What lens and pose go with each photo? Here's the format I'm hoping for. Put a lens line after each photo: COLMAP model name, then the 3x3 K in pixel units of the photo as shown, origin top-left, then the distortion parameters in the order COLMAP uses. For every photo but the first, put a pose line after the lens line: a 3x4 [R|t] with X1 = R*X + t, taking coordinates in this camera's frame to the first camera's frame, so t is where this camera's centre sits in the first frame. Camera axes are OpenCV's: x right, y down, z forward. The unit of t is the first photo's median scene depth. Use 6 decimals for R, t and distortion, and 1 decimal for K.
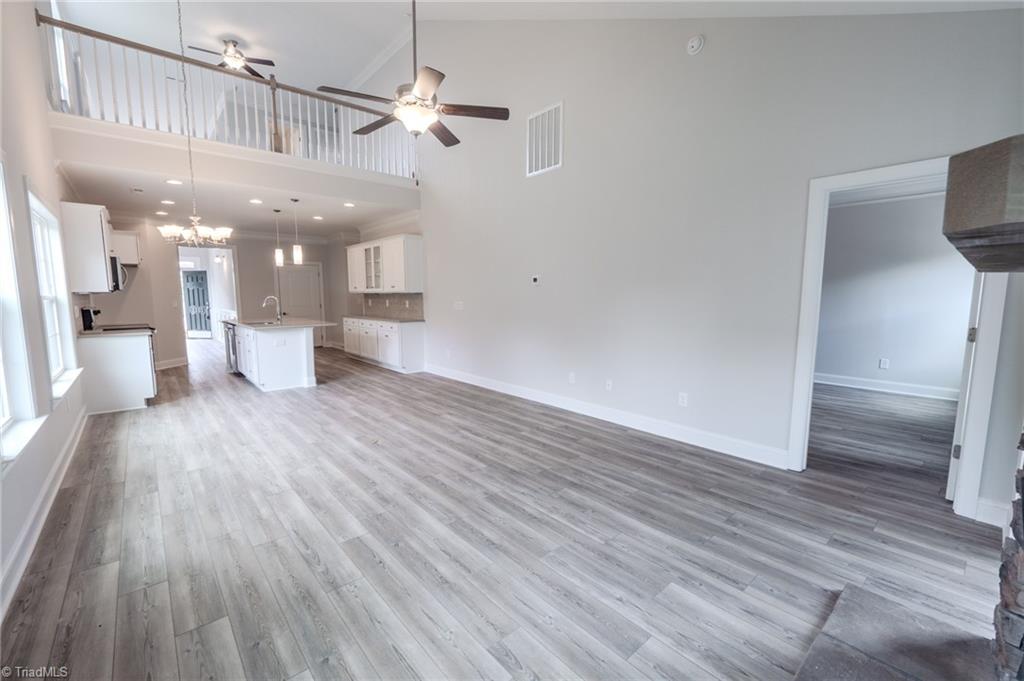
lens RADIAL K [[431.0, 0, 512.0], [0, 431.0, 340.5], [0, 0, 1]] dist [0.000353, -0.000168]
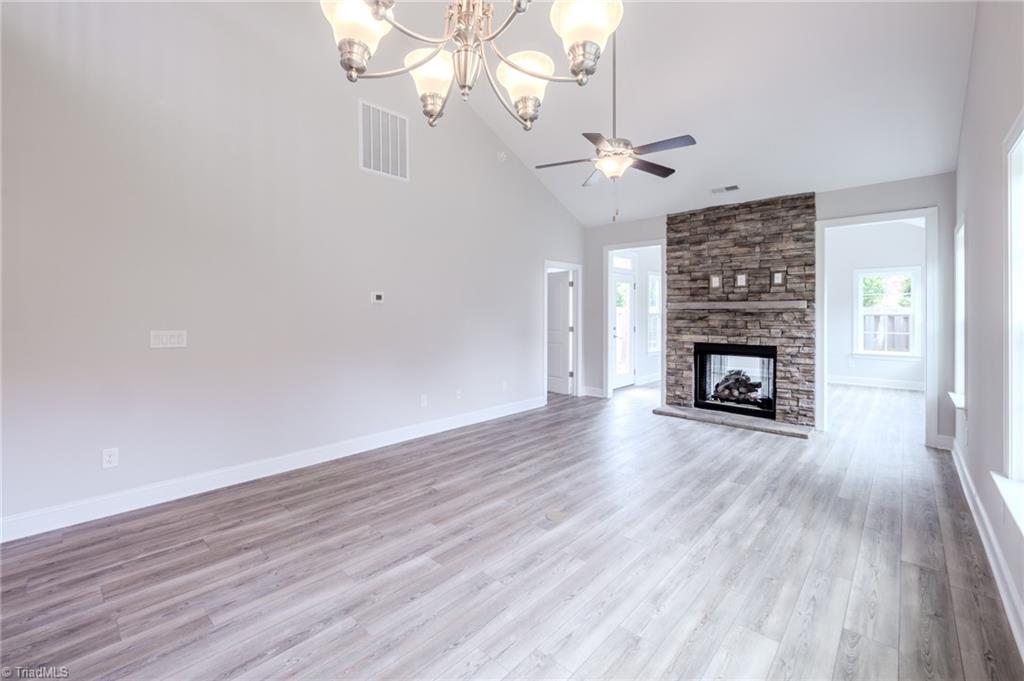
lens RADIAL K [[429.5, 0, 506.2], [0, 429.5, 311.7], [0, 0, 1]] dist [-0.002654, -0.000253]
pose [[-0.104765, 0.007259, 0.994471, -0.902736], [0.109148, 0.994016, 0.004243, -0.104238], [-0.988489, 0.108989, -0.104930, 0.972789]]
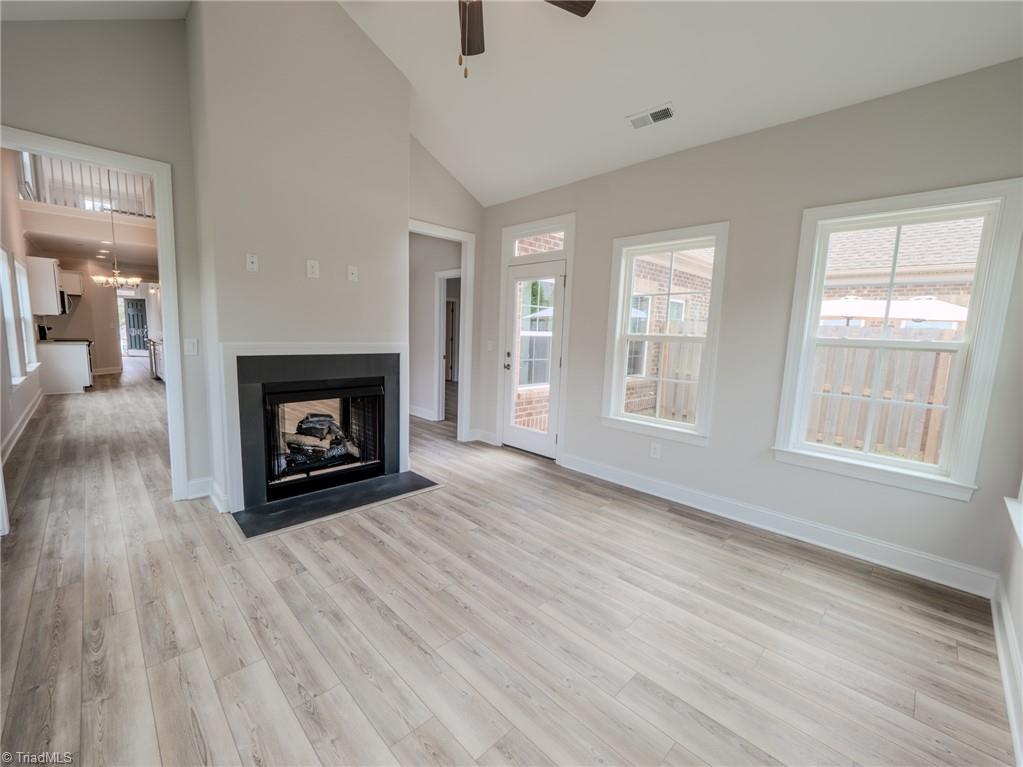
lens RADIAL K [[423.4, 0, 511.5], [0, 423.4, 383.5], [0, 0, 1]] dist [0.000527, -0.000543]
pose [[0.997050, 0.028038, 0.071449, 0.586810], [-0.029184, 0.999461, 0.015048, 0.062713], [-0.070989, -0.017089, 0.997331, -0.638358]]
